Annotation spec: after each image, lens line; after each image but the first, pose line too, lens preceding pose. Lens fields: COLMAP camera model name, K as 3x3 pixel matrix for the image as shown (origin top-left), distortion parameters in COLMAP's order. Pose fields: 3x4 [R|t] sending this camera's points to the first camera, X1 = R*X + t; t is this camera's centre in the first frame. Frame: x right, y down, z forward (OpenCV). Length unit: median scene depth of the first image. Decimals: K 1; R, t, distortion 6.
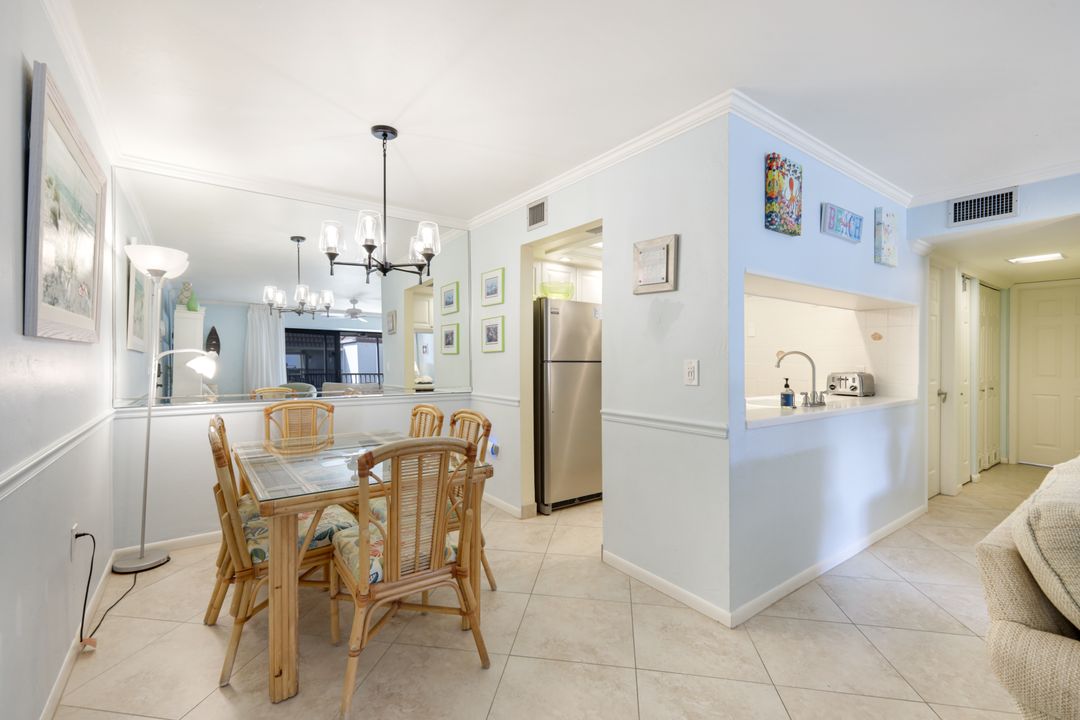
lens RADIAL K [[477.1, 0, 540.8], [0, 477.1, 358.3], [0, 0, 1]] dist [0.010167, -0.000100]
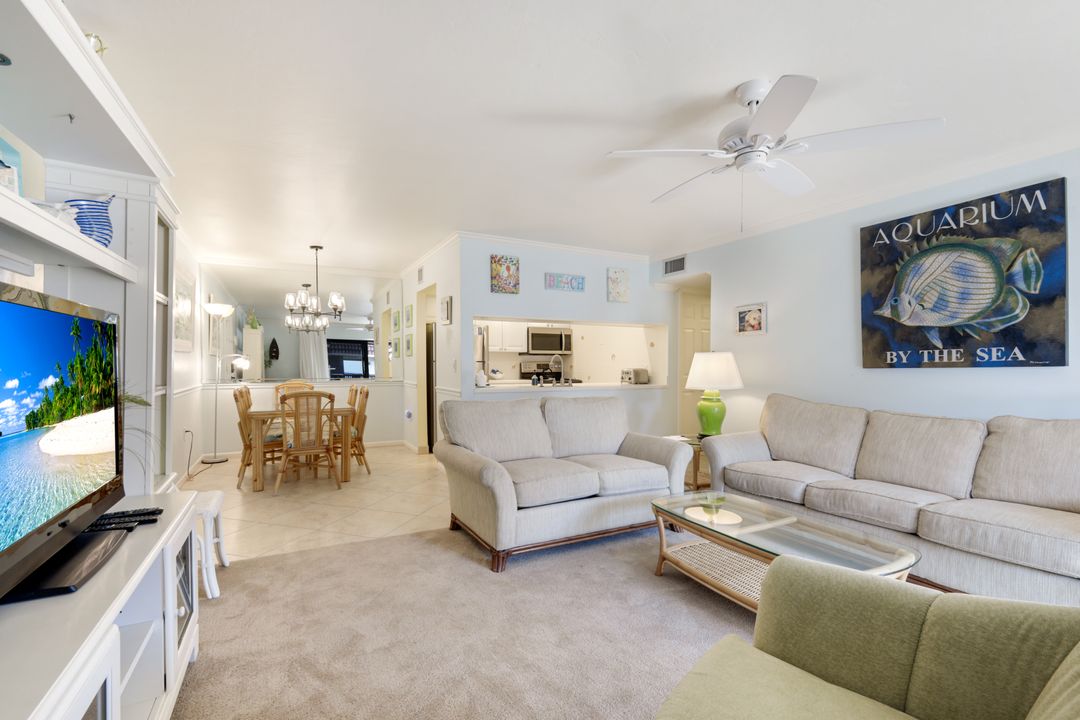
lens RADIAL K [[477.1, 0, 523.2], [0, 477.1, 372.9], [0, 0, 1]] dist [0.010167, -0.000100]
pose [[0.988080, 0.001812, -0.153933, 0.692866], [0.001272, 0.999800, 0.019936, 0.016096], [0.153939, -0.019894, 0.987880, -0.714478]]
